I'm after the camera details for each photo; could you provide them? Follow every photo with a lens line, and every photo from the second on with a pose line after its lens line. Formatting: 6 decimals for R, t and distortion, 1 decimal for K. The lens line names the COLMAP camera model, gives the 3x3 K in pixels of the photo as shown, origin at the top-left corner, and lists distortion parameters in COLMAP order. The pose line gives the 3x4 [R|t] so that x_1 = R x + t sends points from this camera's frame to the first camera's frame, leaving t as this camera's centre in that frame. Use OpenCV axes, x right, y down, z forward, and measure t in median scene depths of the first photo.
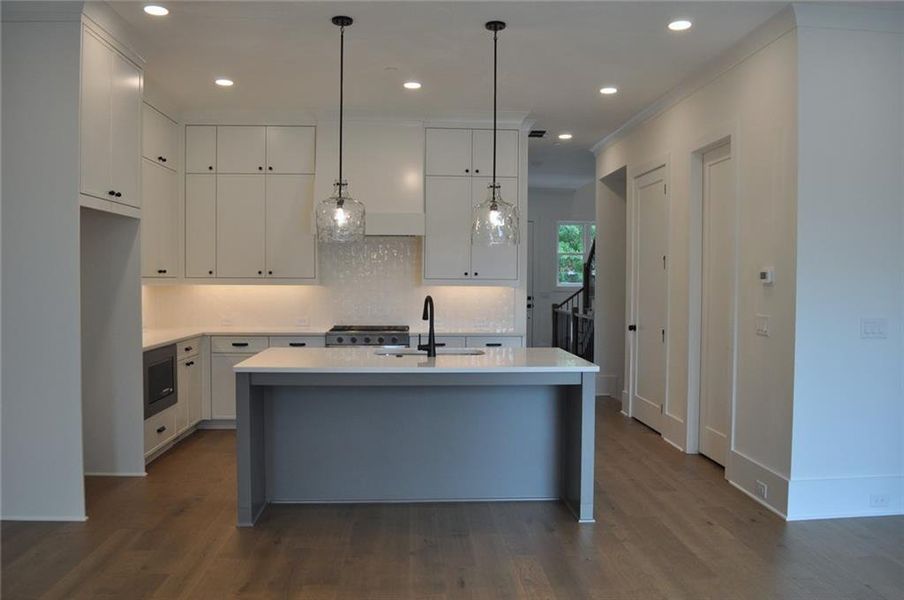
lens RADIAL K [[703.8, 0, 452.0], [0, 703.8, 300.0], [0, 0, 1]] dist [-0.091026, 0.009658]
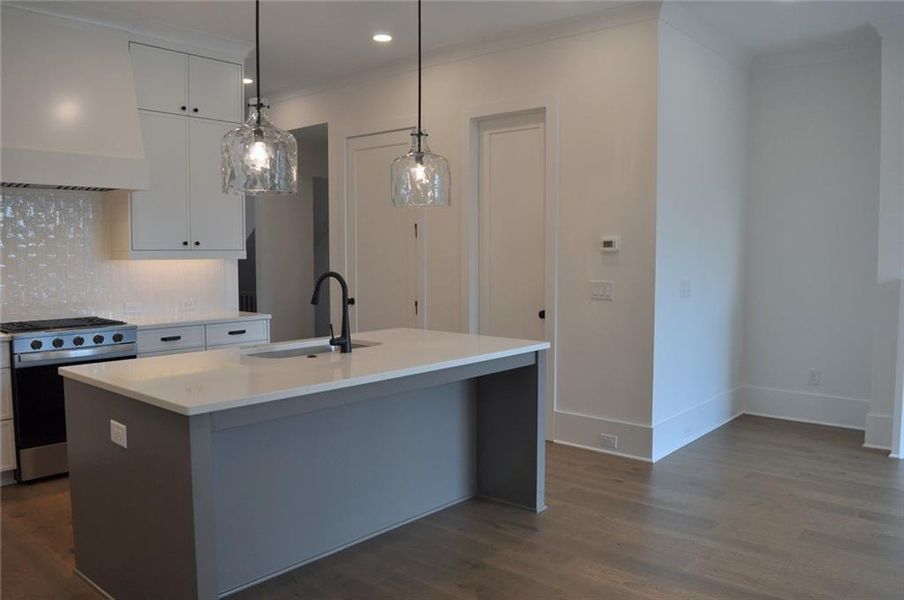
lens RADIAL K [[703.8, 0, 452.0], [0, 703.8, 300.0], [0, 0, 1]] dist [-0.091026, 0.009658]
pose [[0.696234, -0.056513, 0.715587, -0.490082], [0.025978, 0.998227, 0.053559, -0.012947], [-0.717344, -0.018700, 0.696468, 0.401871]]
